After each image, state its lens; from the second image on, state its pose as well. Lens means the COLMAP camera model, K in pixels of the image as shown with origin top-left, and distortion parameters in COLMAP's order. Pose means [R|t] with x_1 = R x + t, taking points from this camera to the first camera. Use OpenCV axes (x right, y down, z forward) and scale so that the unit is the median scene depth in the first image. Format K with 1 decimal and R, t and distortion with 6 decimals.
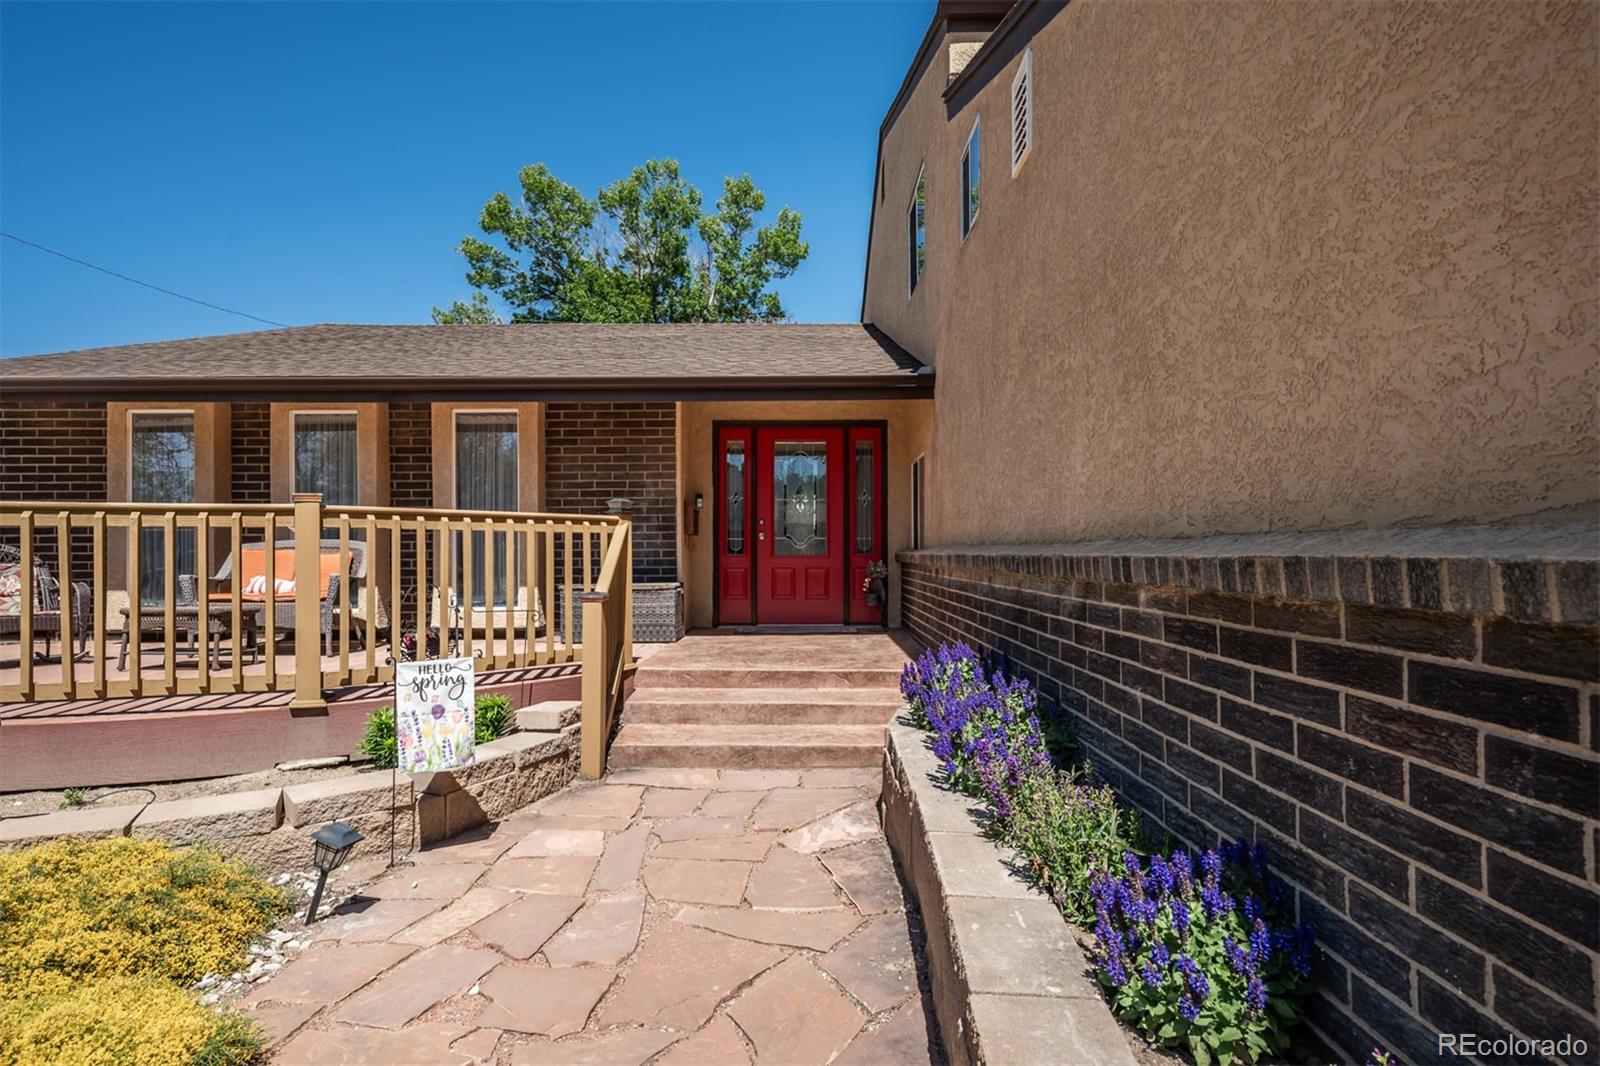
lens RADIAL K [[837.3, 0, 800.0], [0, 837.3, 533.0], [0, 0, 1]] dist [0.000491, 0.000089]
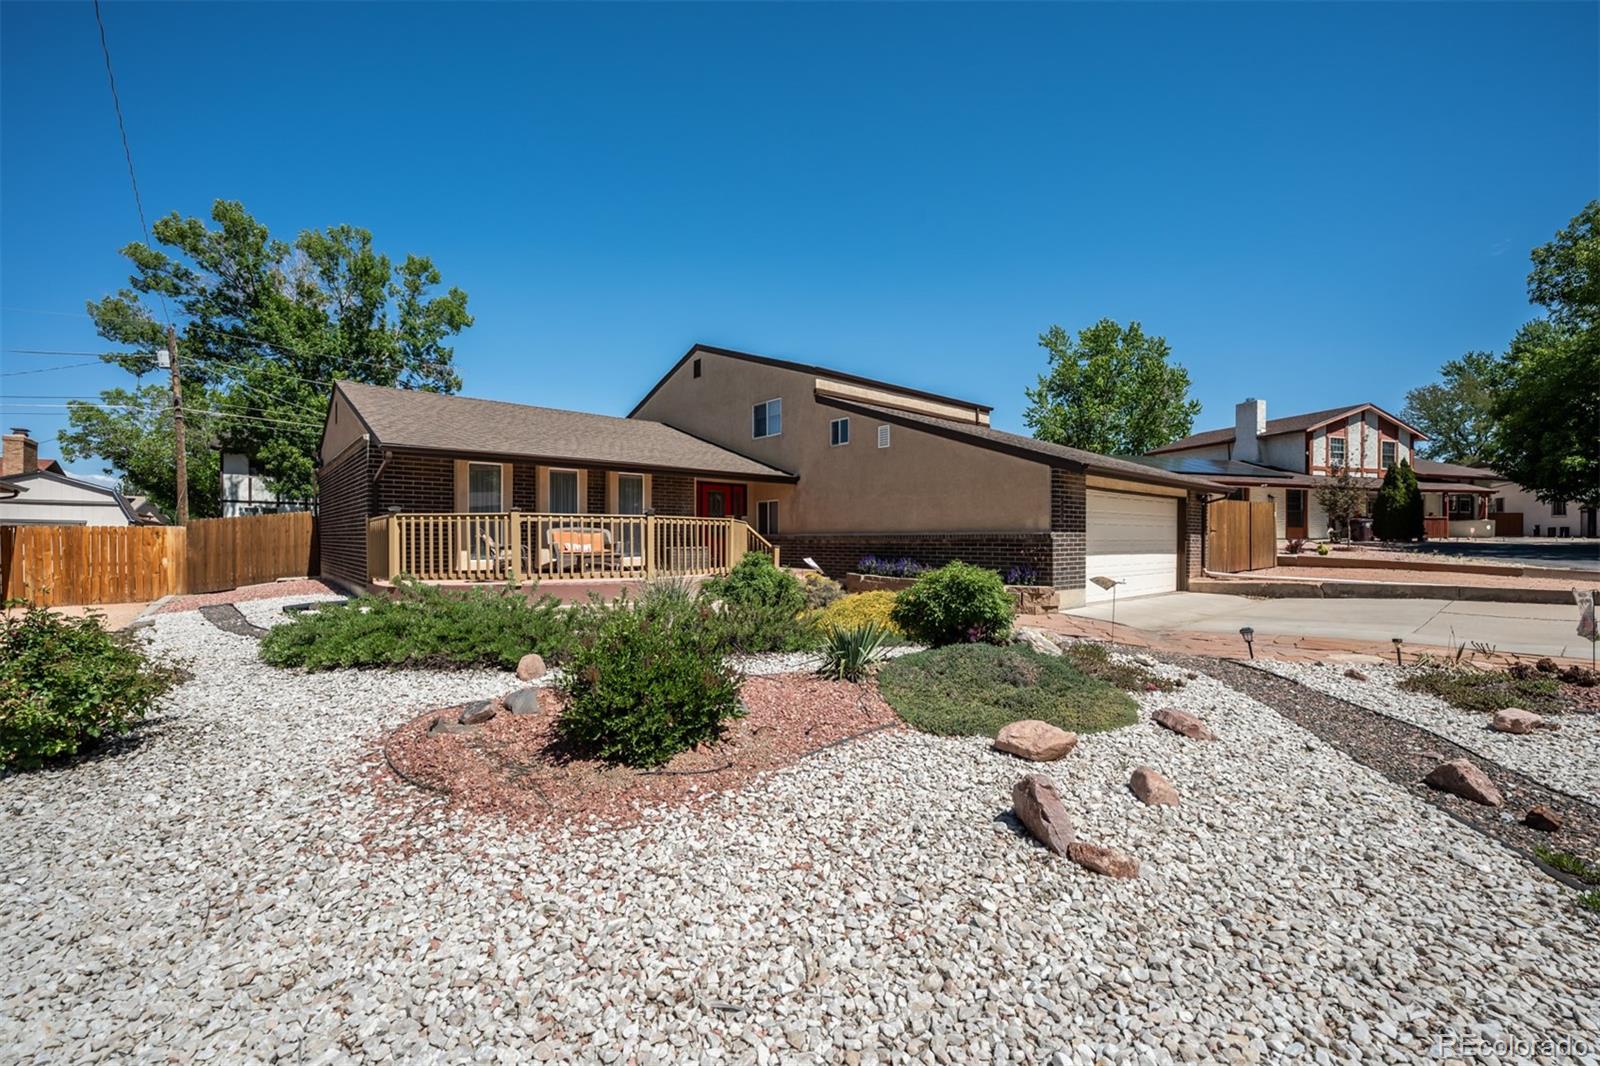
lens RADIAL K [[667.4, 0, 800.0], [0, 667.4, 533.0], [0, 0, 1]] dist [0.000543, 0.000082]
pose [[0.750017, -0.002918, 0.661412, -1.224678], [-0.007481, 0.999889, 0.012894, -0.001355], [-0.661376, -0.014619, 0.749912, -0.775643]]
